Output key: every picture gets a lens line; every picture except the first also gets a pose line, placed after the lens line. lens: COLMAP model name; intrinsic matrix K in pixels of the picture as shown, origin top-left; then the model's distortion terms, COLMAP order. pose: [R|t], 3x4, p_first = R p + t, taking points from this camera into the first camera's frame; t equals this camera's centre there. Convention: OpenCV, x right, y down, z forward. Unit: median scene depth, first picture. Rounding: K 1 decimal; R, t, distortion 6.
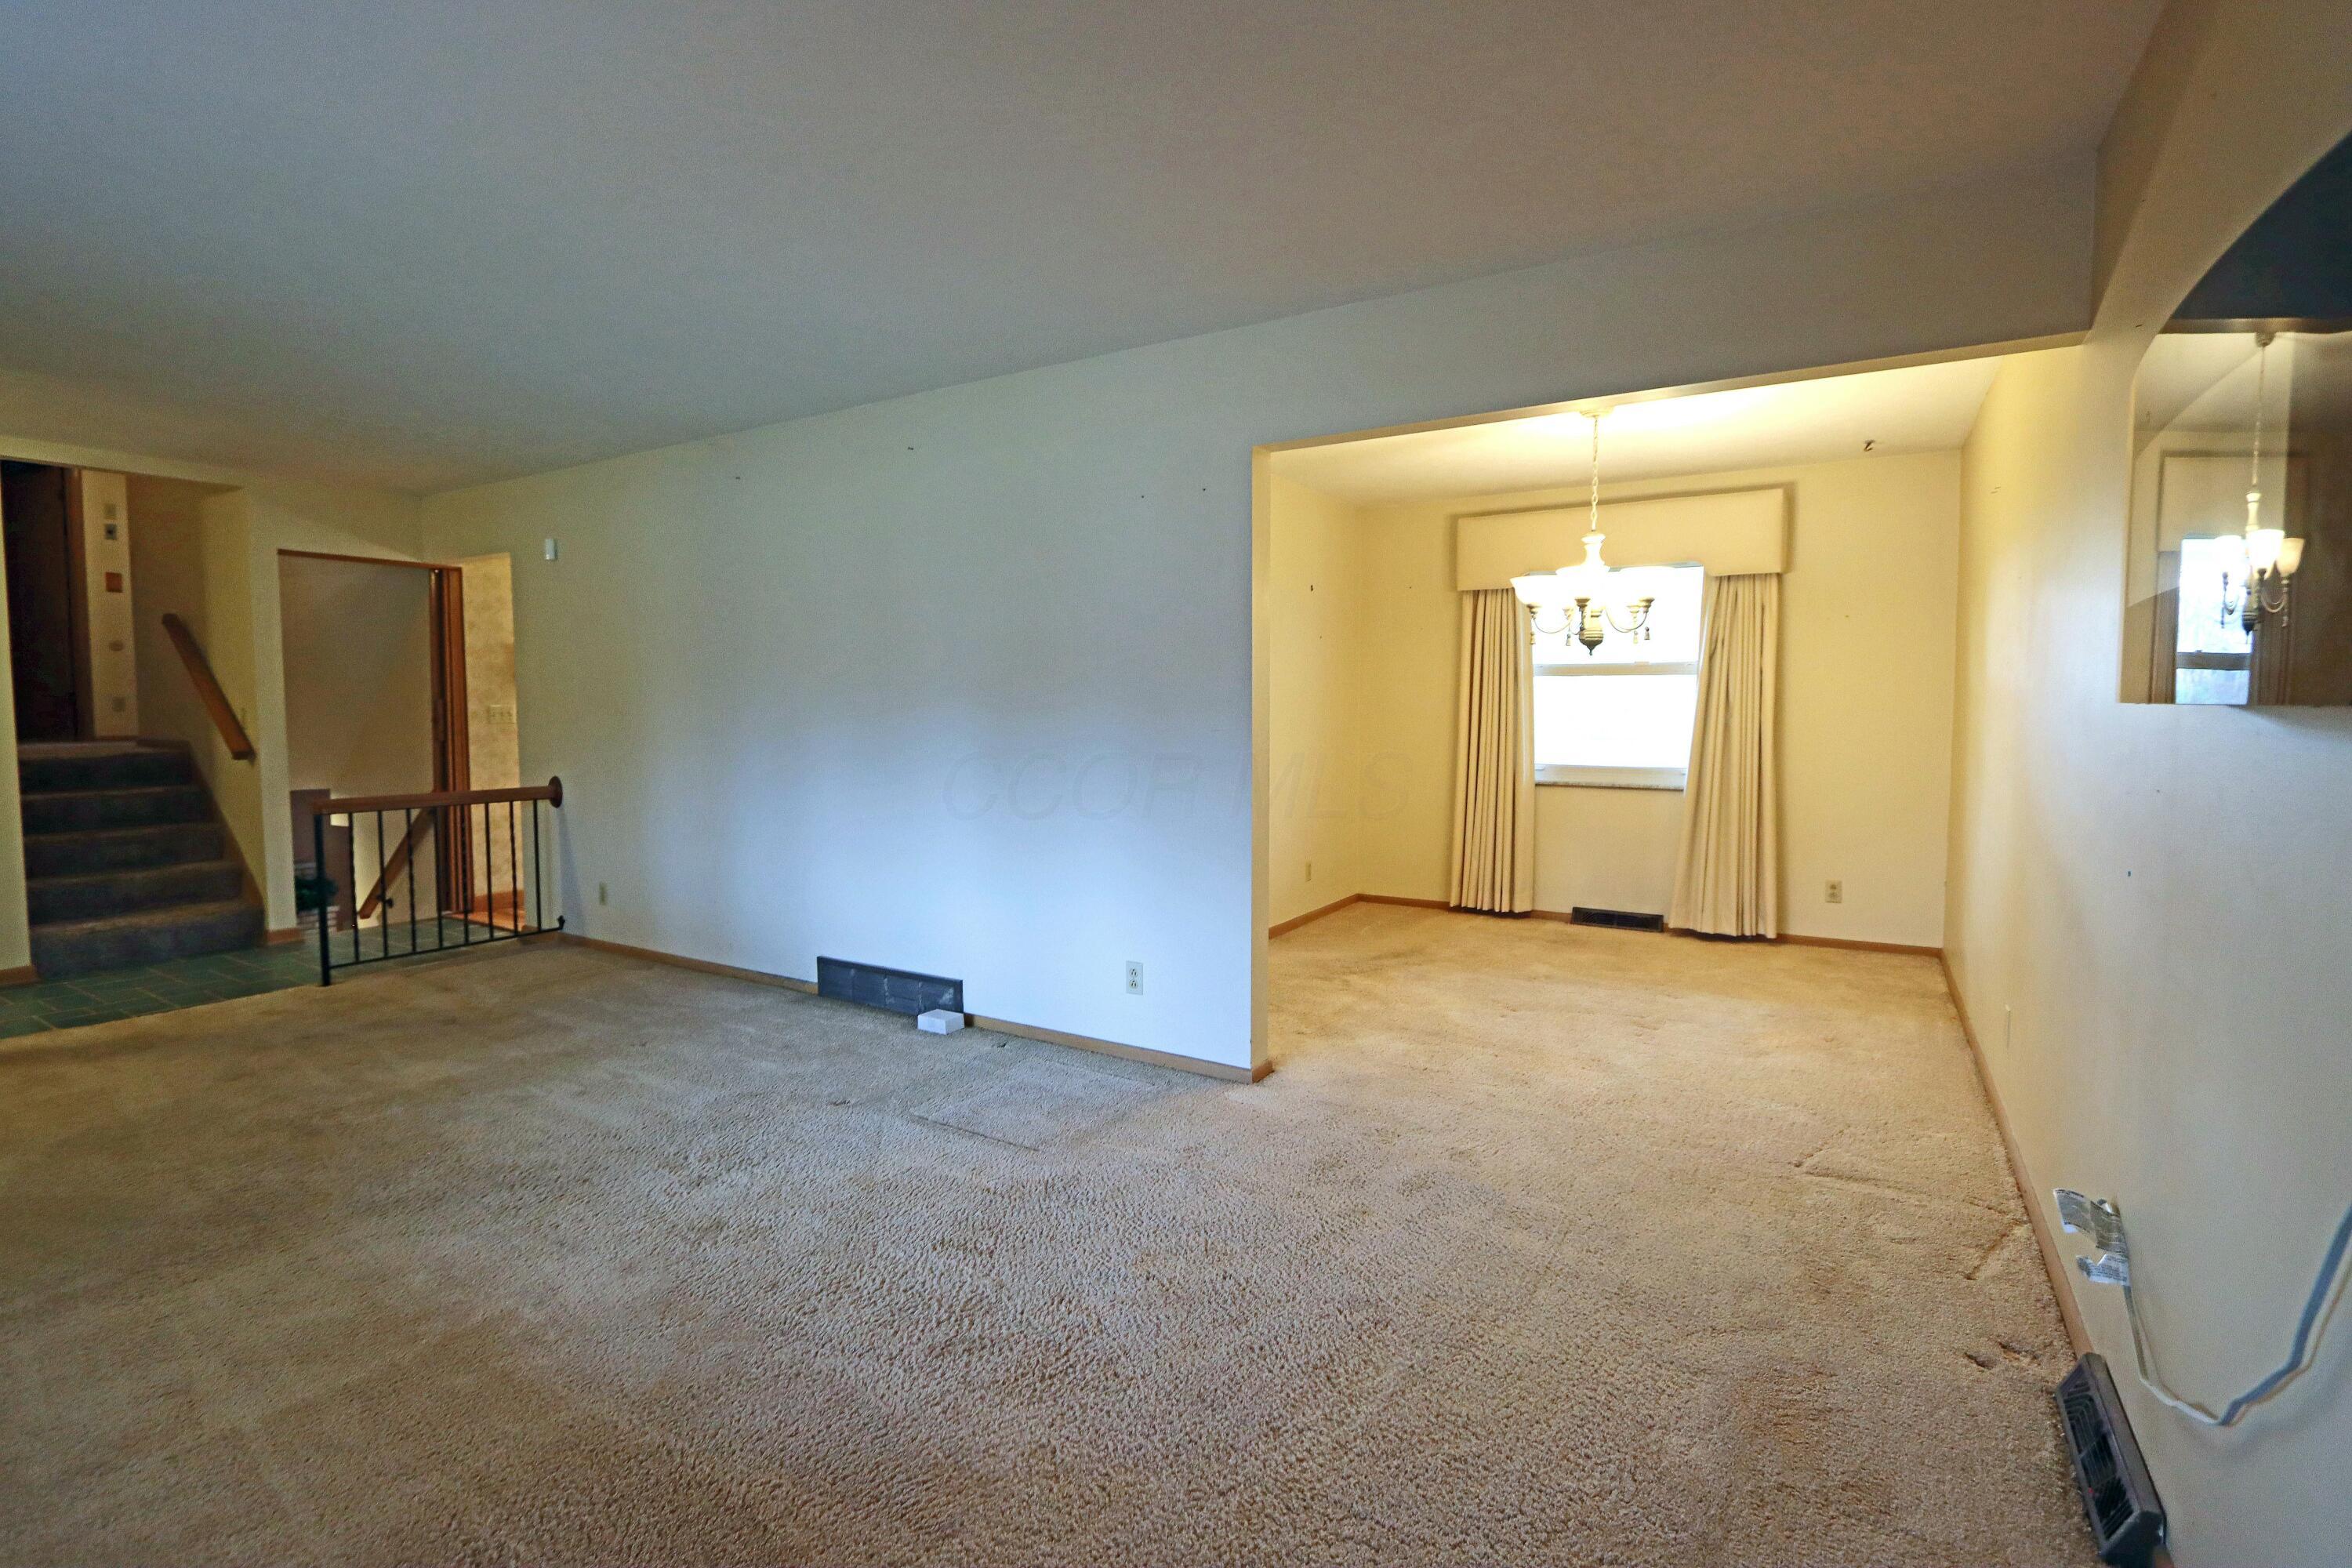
lens RADIAL K [[1116.0, 0, 1145.9], [0, 1116.0, 770.7], [0, 0, 1]] dist [-0.000224, -0.011173]
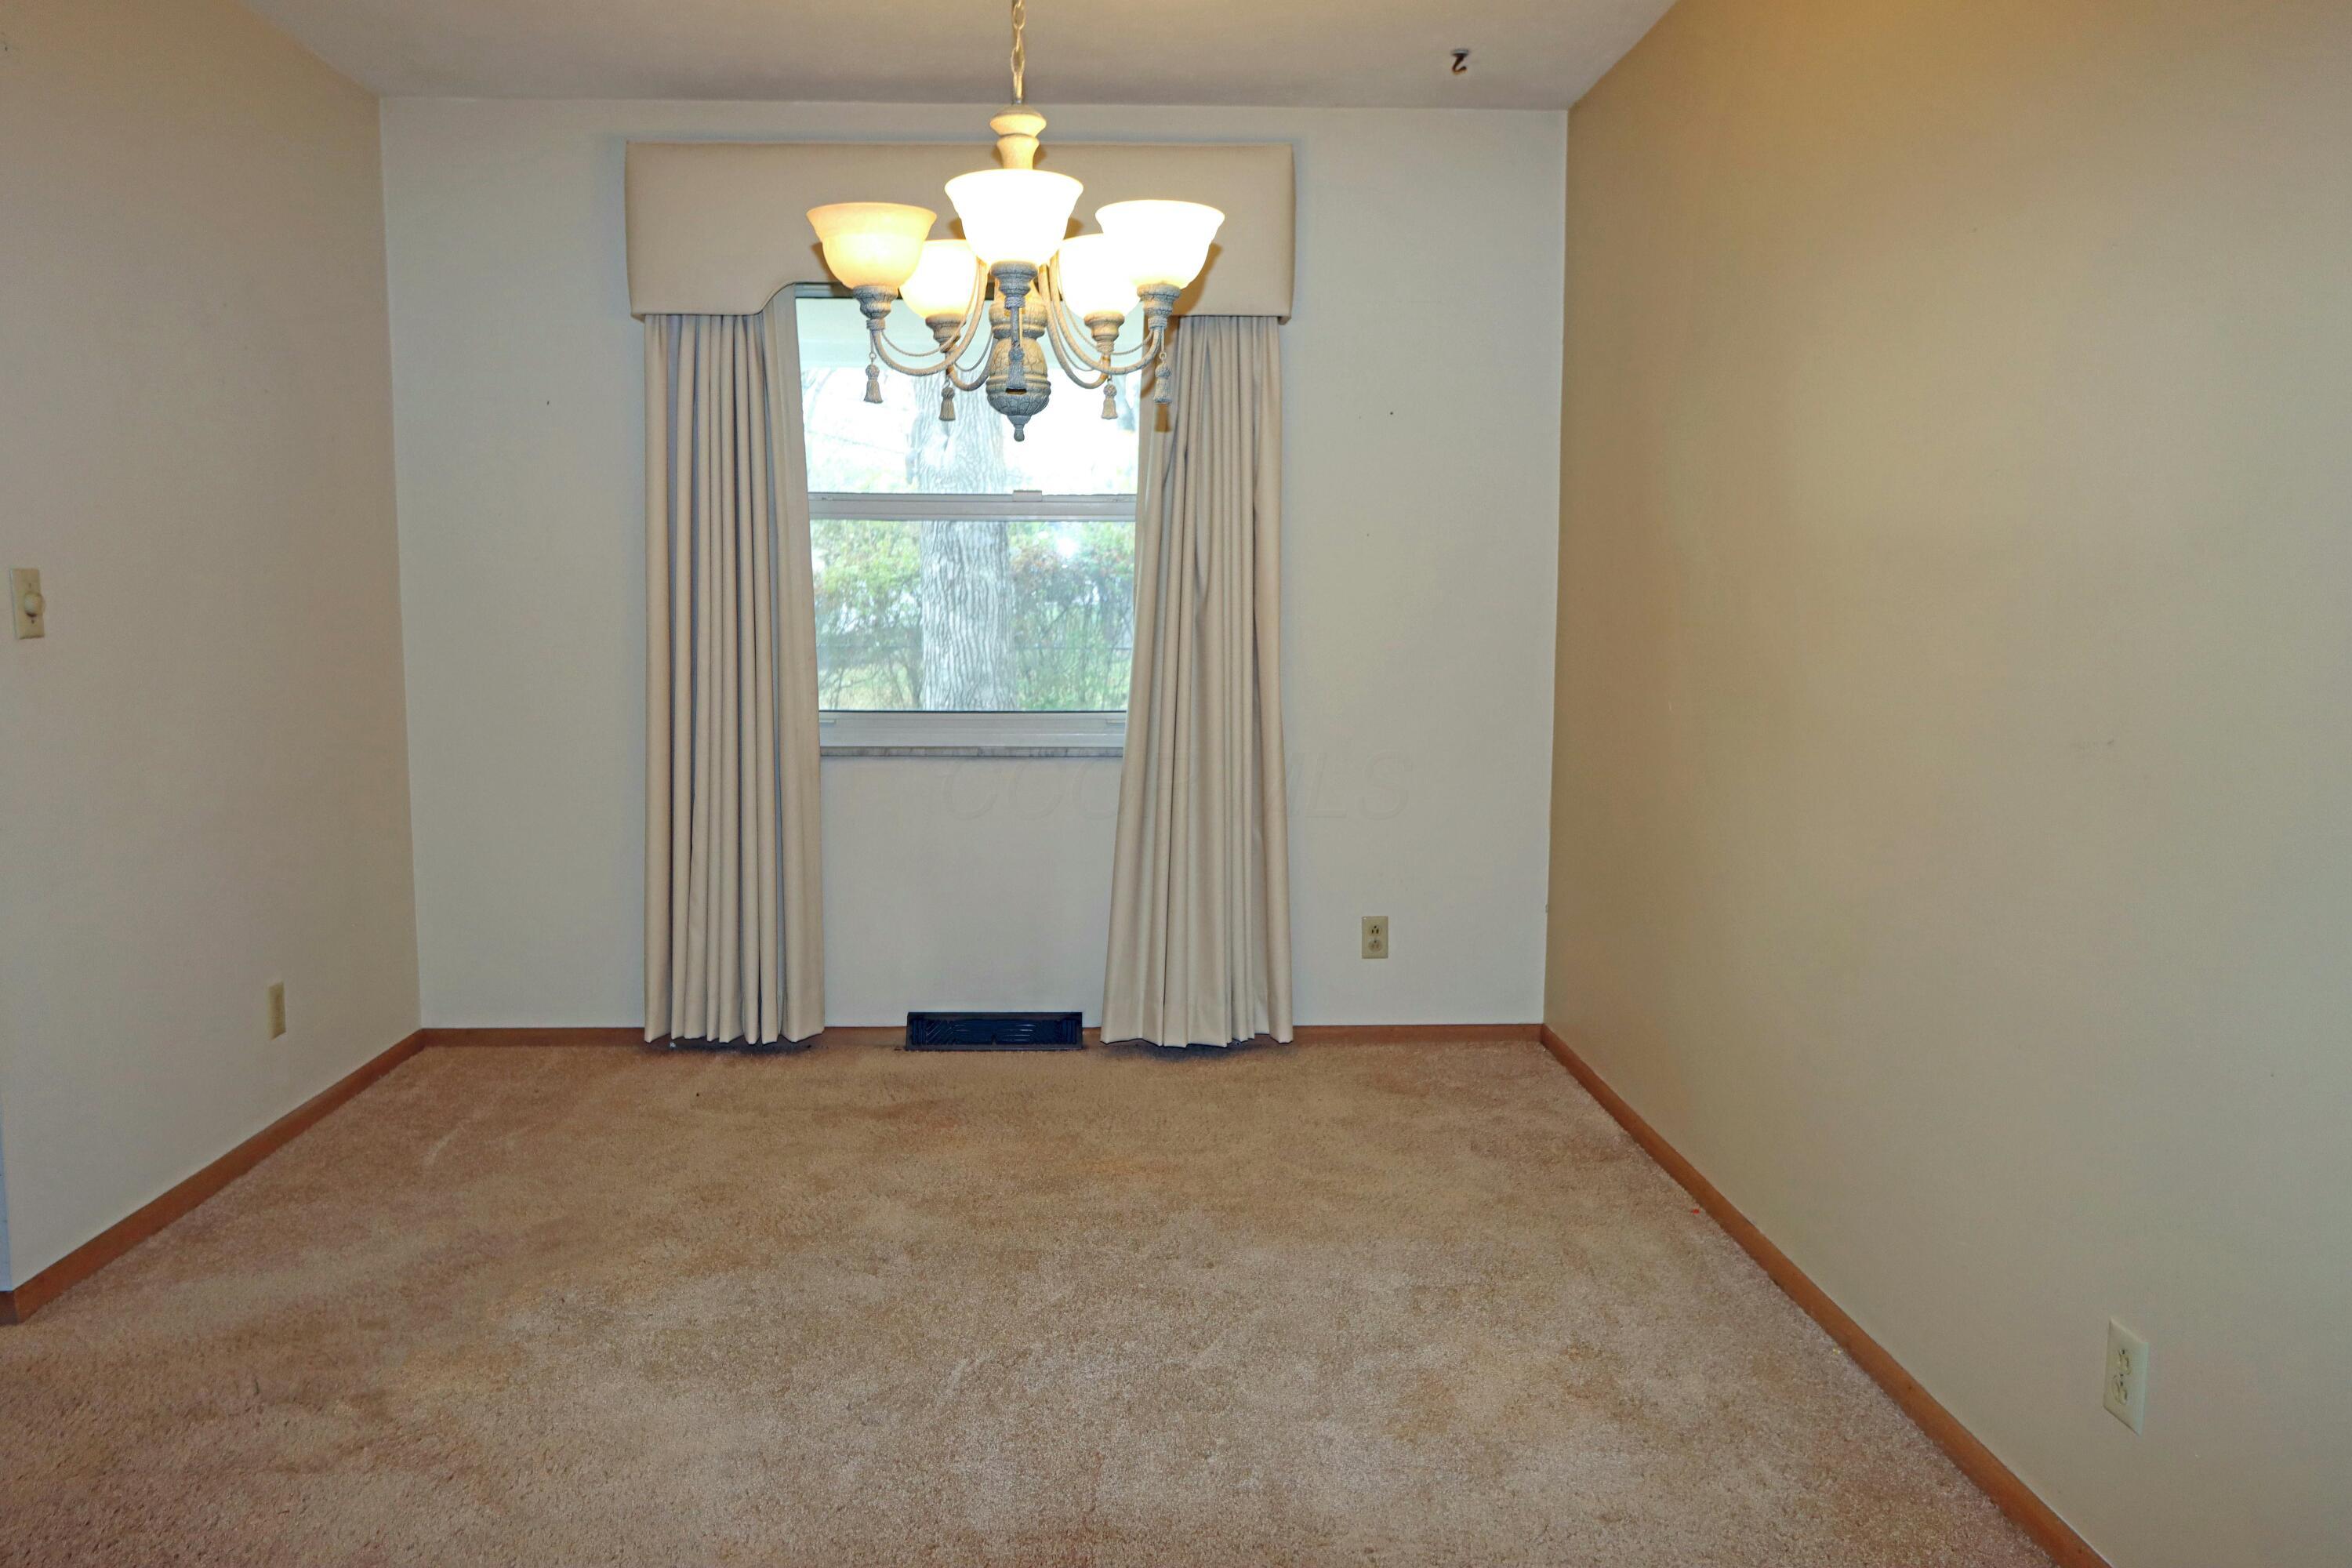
lens RADIAL K [[1751.6, 0, 1176.0], [0, 1751.6, 784.0], [0, 0, 1]] dist [0.003685, 0.001471]
pose [[0.831518, -0.053223, 0.552942, 0.075643], [0.024004, 0.997912, 0.059957, -0.015137], [-0.554979, -0.036582, 0.831060, 0.334869]]
